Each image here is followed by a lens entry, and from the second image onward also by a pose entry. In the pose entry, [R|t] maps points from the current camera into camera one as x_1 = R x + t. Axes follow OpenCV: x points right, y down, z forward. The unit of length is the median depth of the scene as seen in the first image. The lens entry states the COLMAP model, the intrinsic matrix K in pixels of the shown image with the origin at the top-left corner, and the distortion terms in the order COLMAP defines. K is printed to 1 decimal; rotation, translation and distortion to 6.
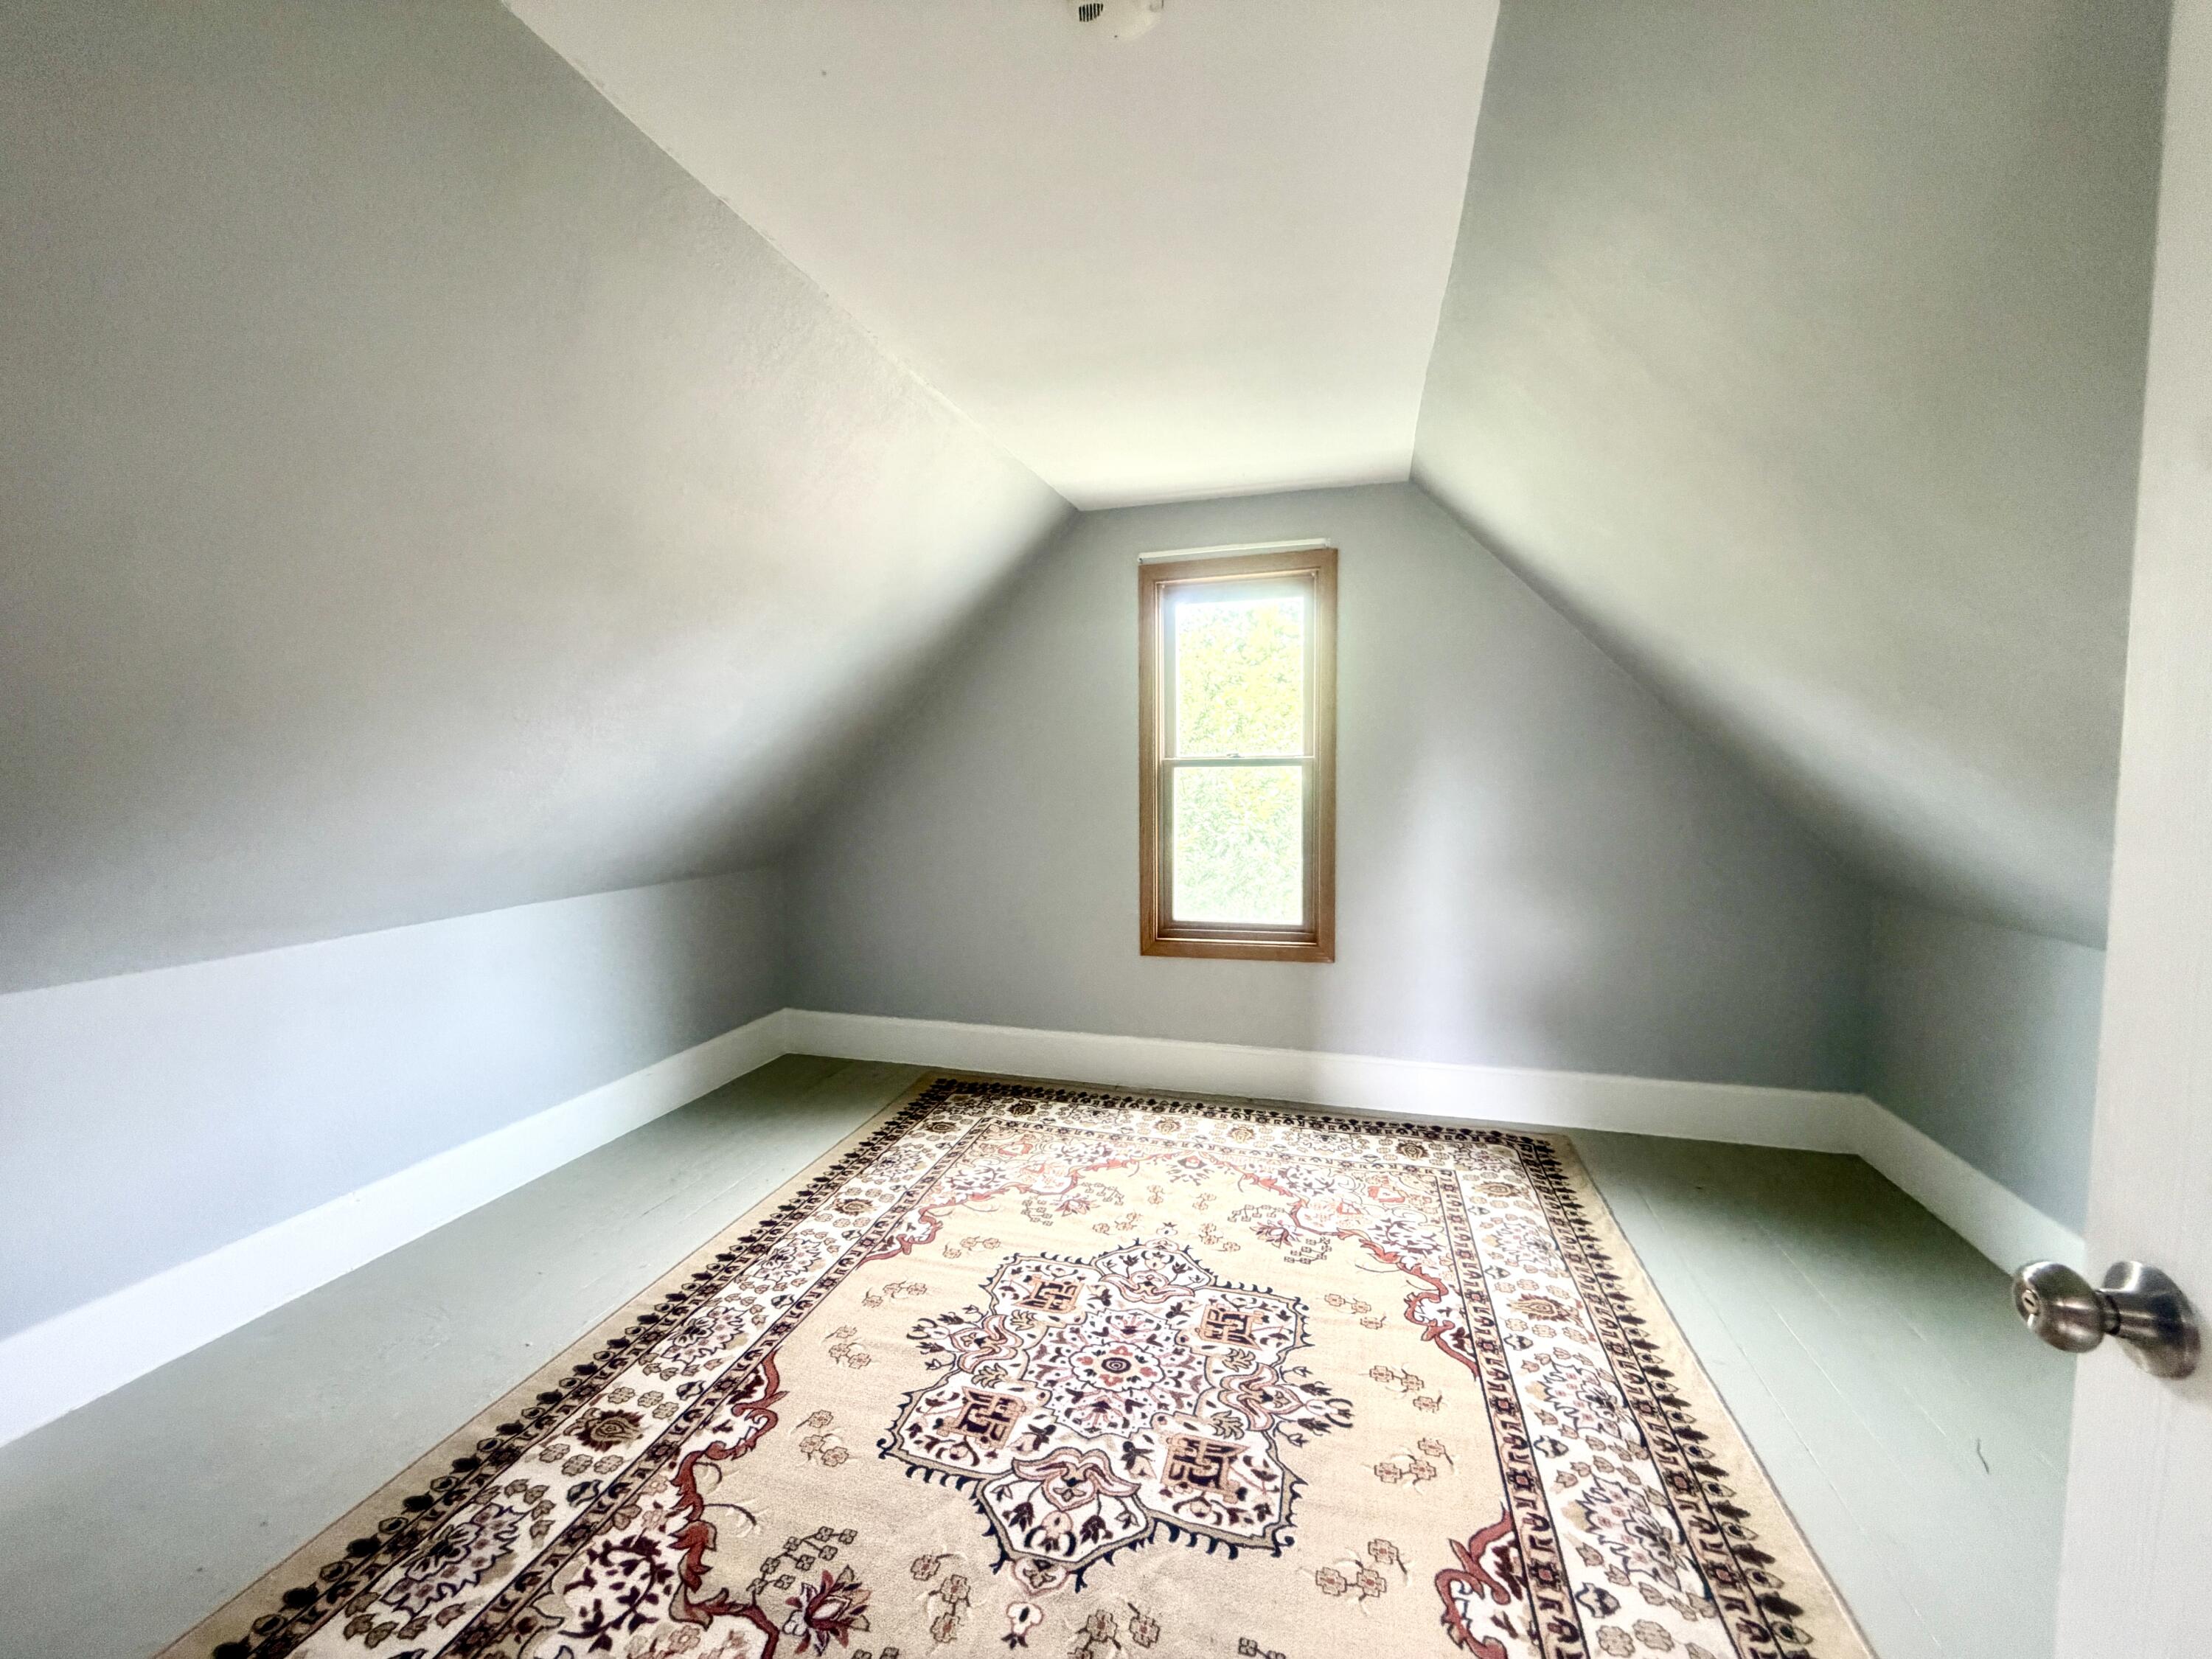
lens RADIAL K [[891.2, 0, 1106.0], [0, 891.2, 829.5], [0, 0, 1]] dist [-0.001554, -0.000038]
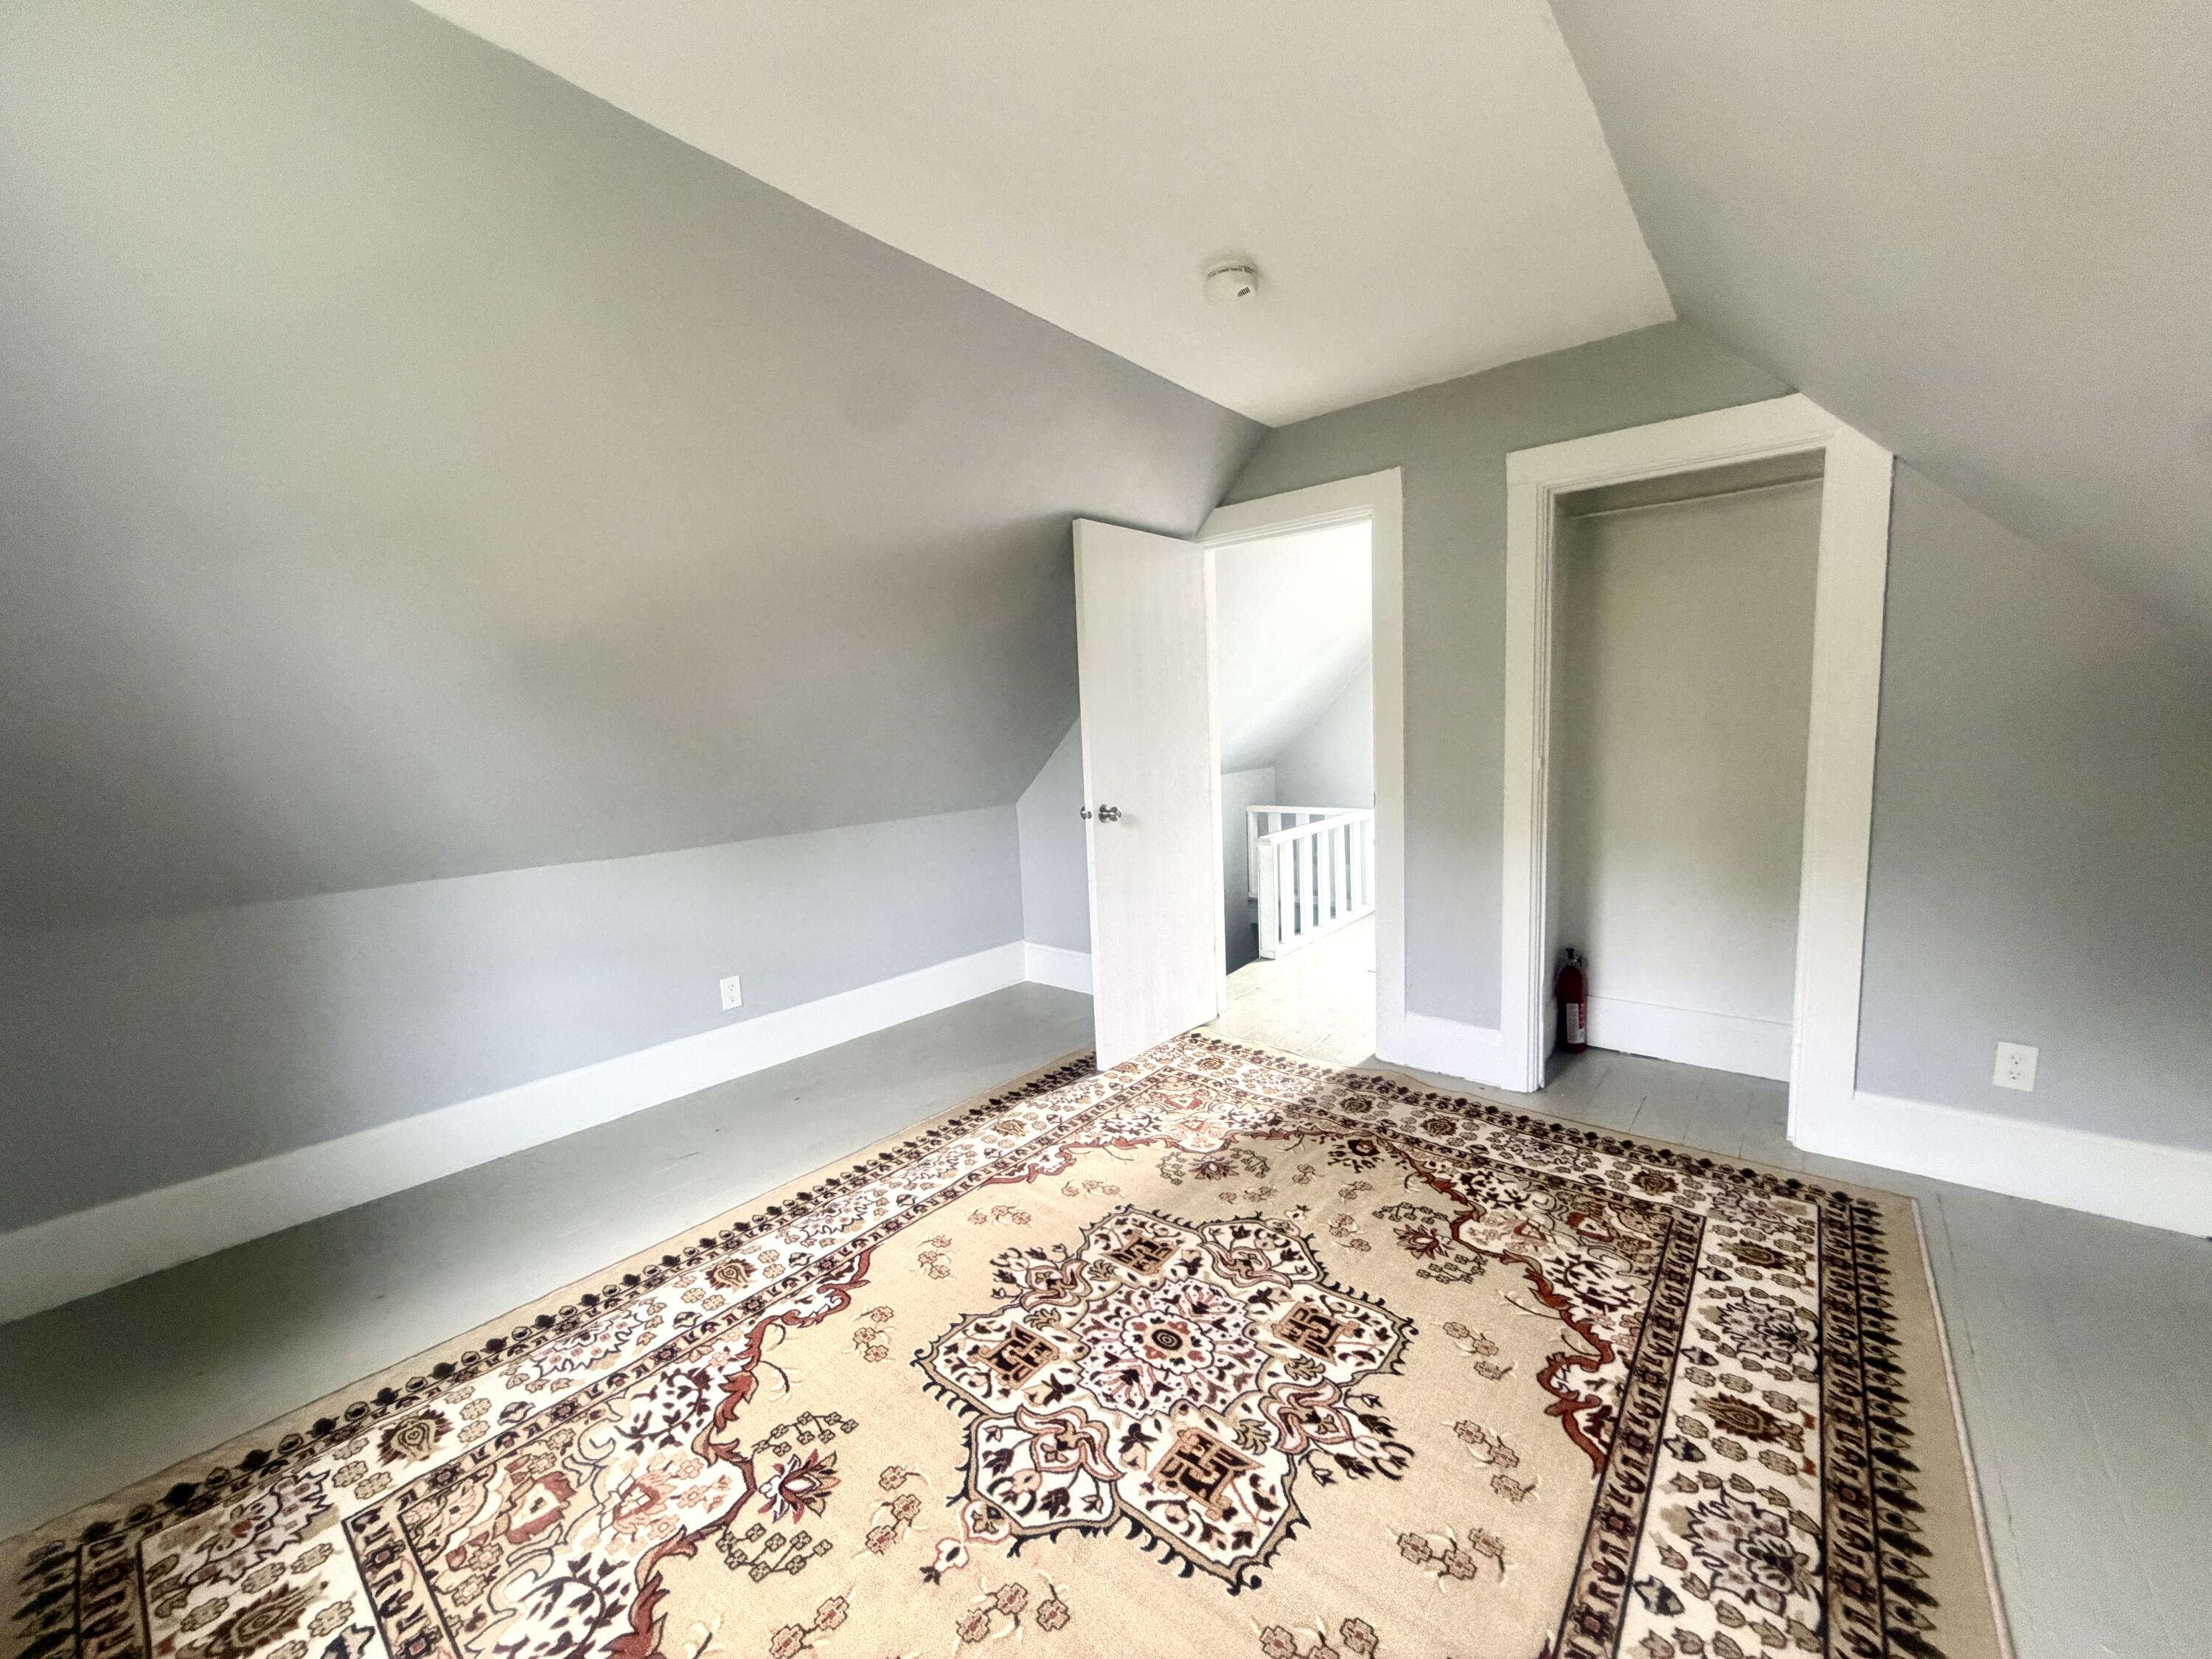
lens RADIAL K [[877.9, 0, 1104.3], [0, 877.9, 827.6], [0, 0, 1]] dist [-0.001069, -0.000062]
pose [[-0.916833, -0.006305, 0.399222, -0.293245], [0.068163, 0.982725, 0.172060, -0.087991], [-0.393410, 0.184963, -0.900565, 1.764318]]
